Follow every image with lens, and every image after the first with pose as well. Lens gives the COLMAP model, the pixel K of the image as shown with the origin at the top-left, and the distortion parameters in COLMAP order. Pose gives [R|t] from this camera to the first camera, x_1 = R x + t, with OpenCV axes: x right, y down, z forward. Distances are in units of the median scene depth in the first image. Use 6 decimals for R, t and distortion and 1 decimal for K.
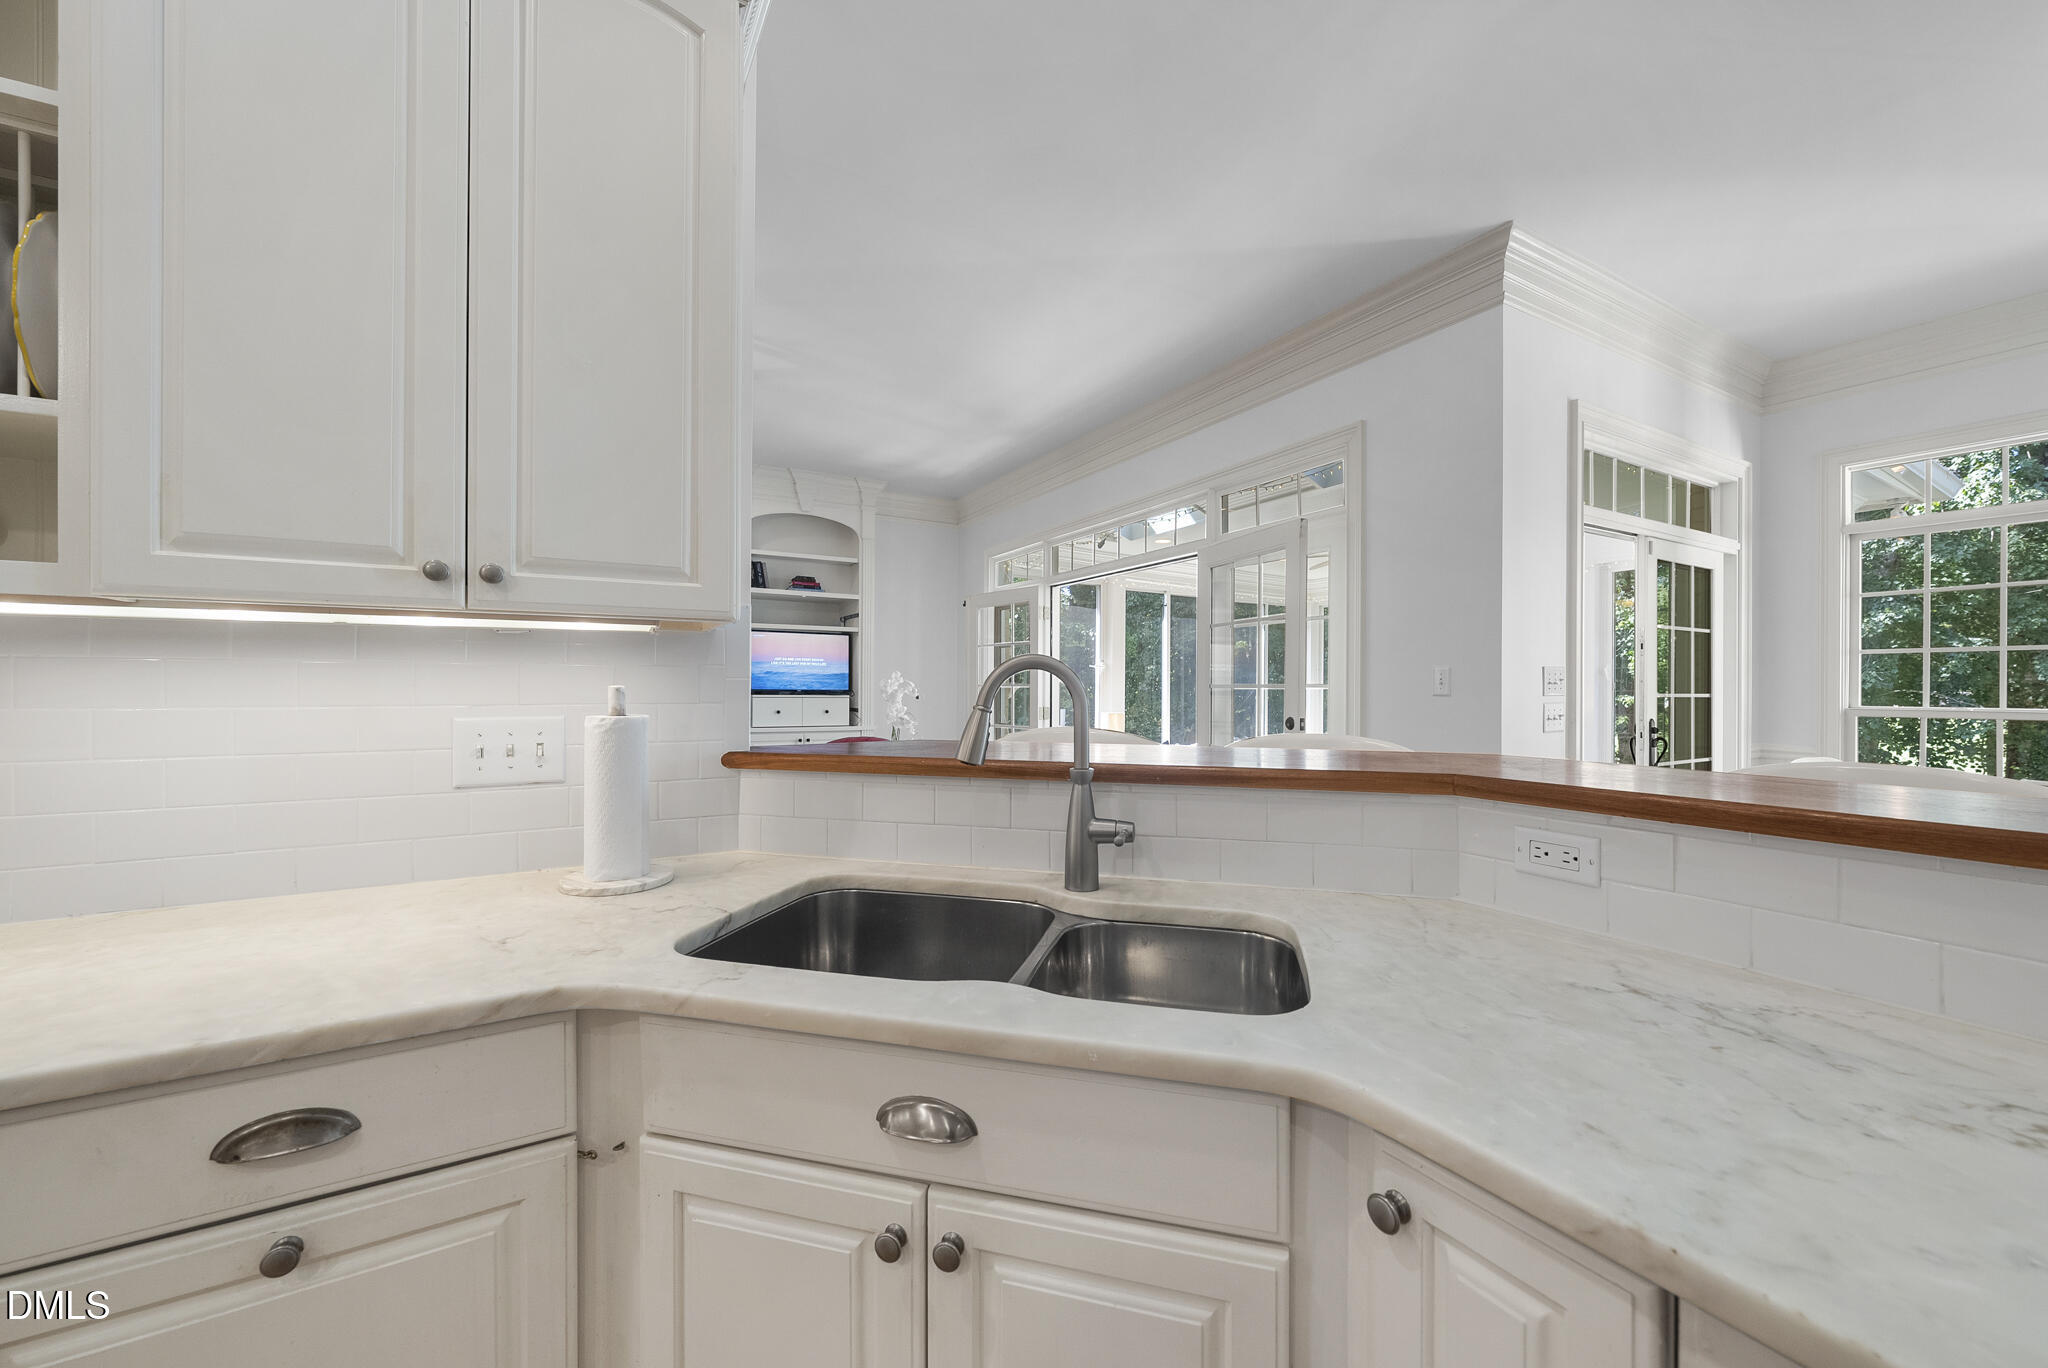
lens RADIAL K [[772.6, 0, 1024.0], [0, 772.6, 684.0], [0, 0, 1]] dist [-0.008012, -0.000049]
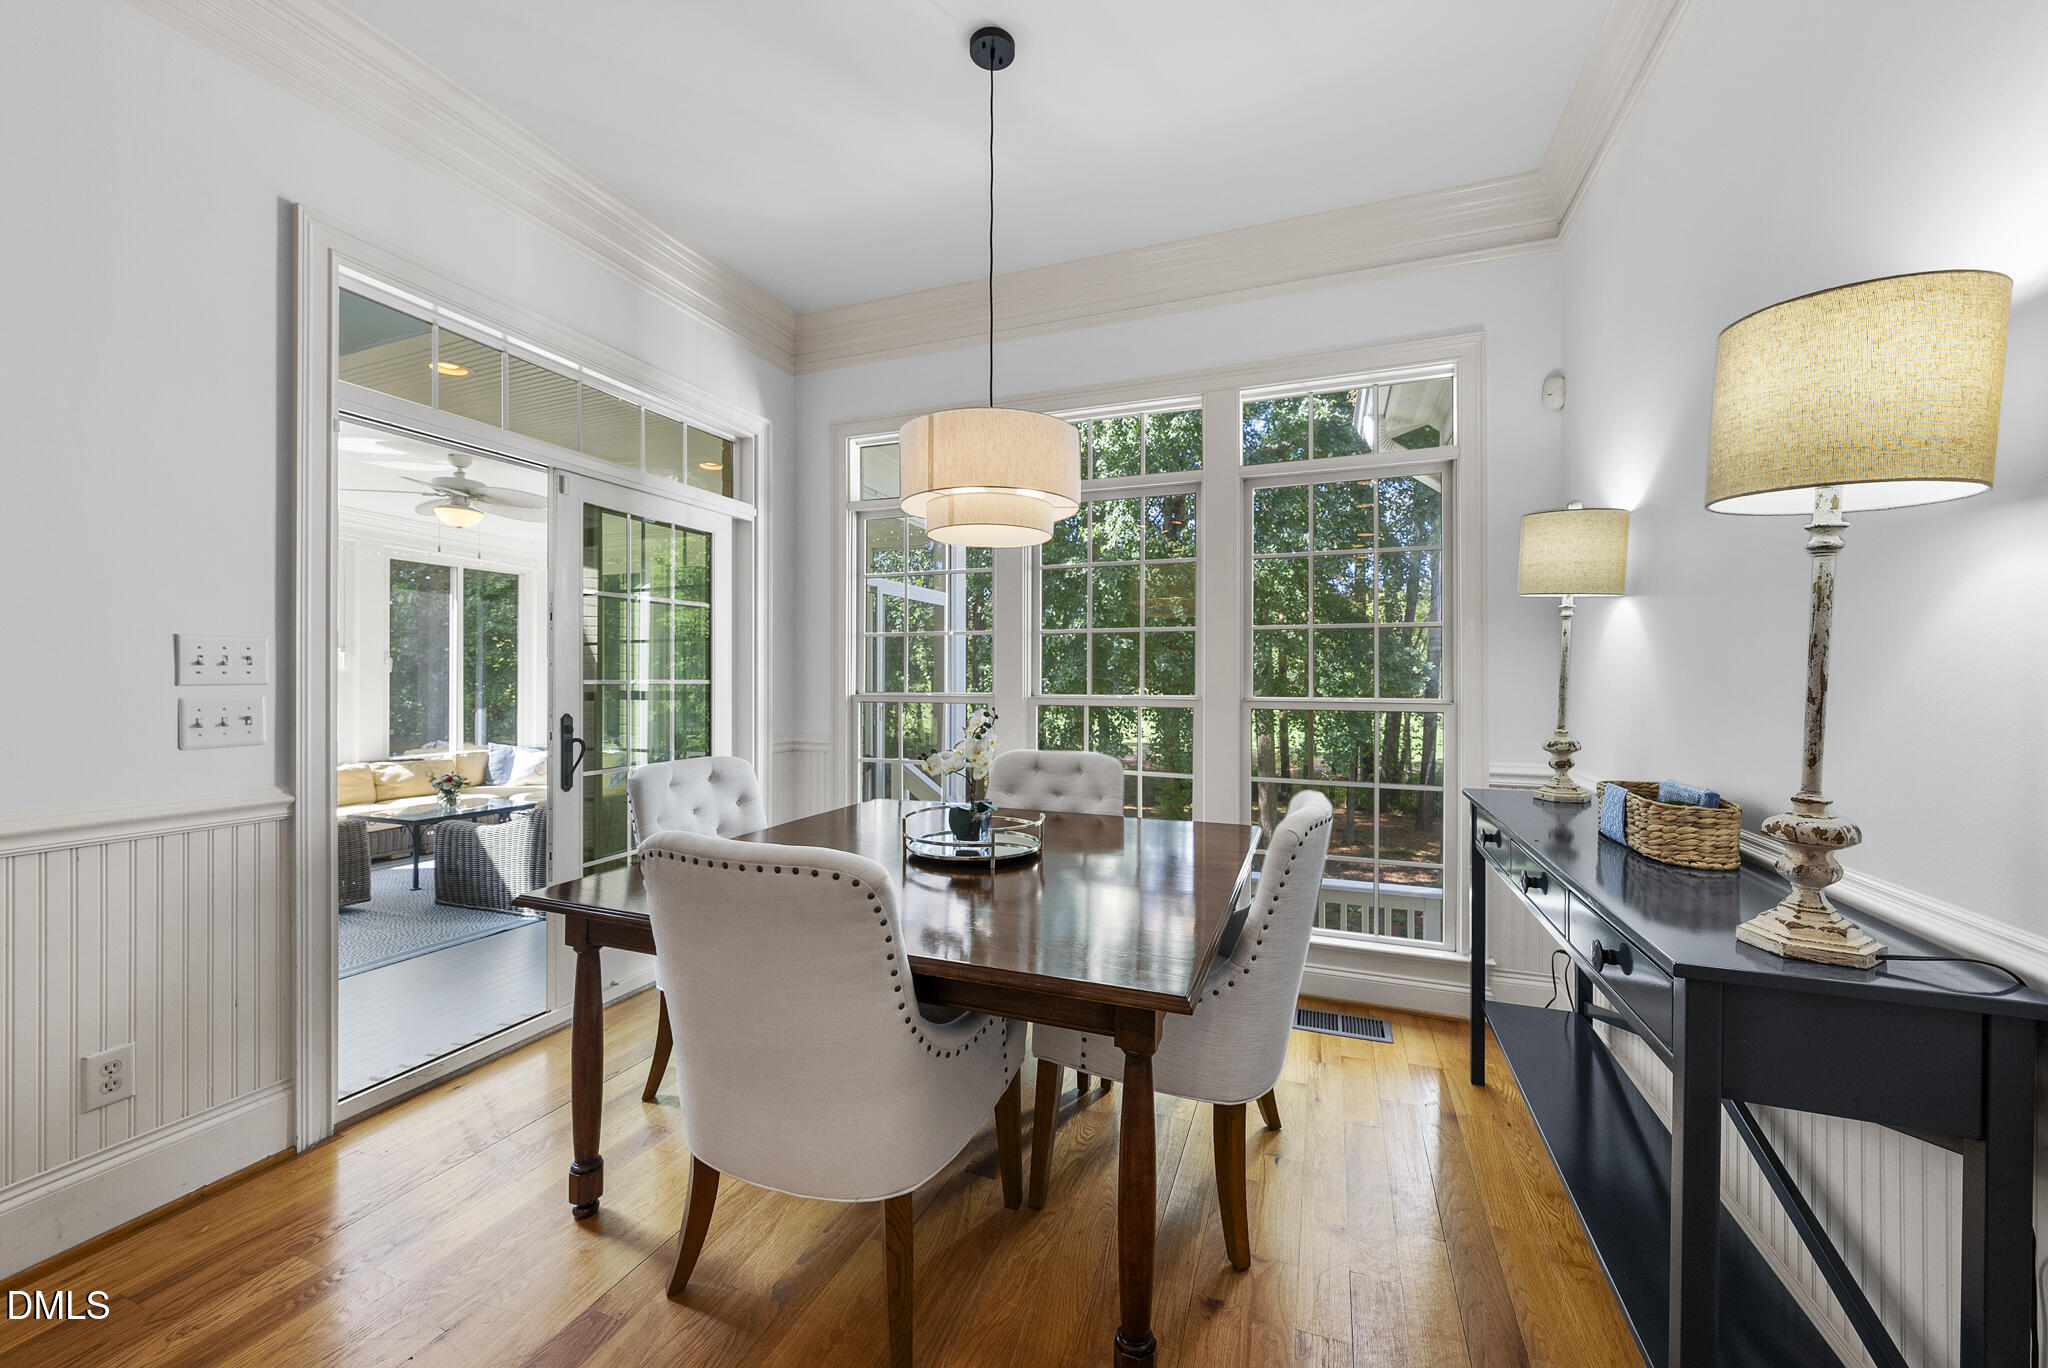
lens RADIAL K [[772.6, 0, 1024.0], [0, 772.6, 684.0], [0, 0, 1]] dist [-0.008012, -0.000049]
pose [[0.785453, -0.004803, 0.618903, 0.621274], [0.005008, 0.999986, 0.001406, 0.016798], [-0.618901, 0.001995, 0.785466, 0.115438]]
